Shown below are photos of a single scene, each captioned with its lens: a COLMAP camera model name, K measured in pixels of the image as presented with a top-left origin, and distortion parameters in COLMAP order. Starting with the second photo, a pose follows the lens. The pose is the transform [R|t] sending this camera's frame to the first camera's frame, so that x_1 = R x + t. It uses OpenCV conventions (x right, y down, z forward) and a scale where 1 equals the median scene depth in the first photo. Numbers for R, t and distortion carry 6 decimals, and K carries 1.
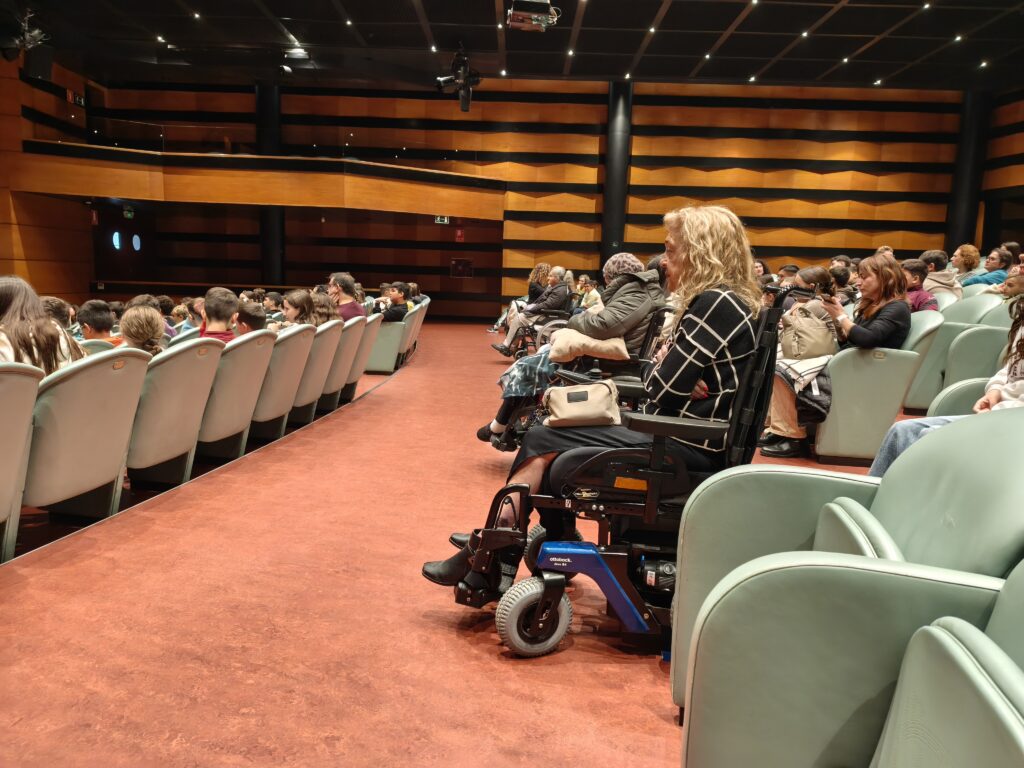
lens RADIAL K [[675.4, 0, 511.3], [0, 675.4, 384.5], [0, 0, 1]] dist [0.012034, -0.015514]
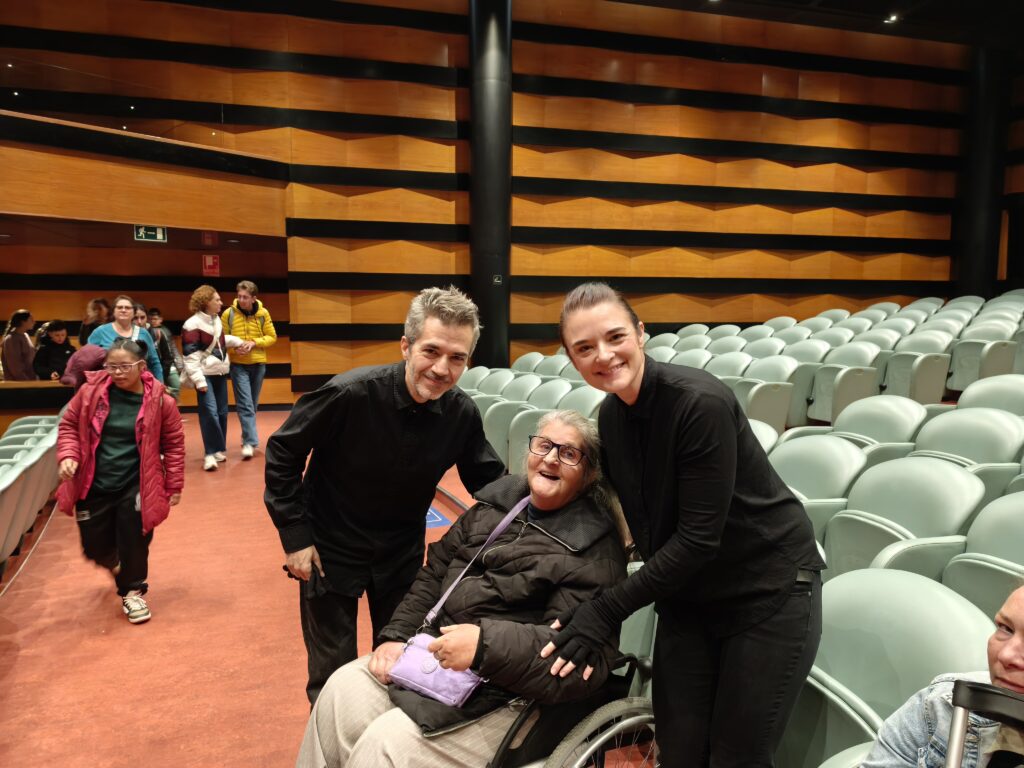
lens RADIAL K [[675.4, 0, 510.0], [0, 675.4, 383.3], [0, 0, 1]] dist [0.012034, -0.015514]
pose [[0.967064, -0.053180, 0.248917, 0.019937], [0.060835, 0.997879, -0.023154, -0.105443], [-0.247158, 0.037534, 0.968248, 0.447231]]
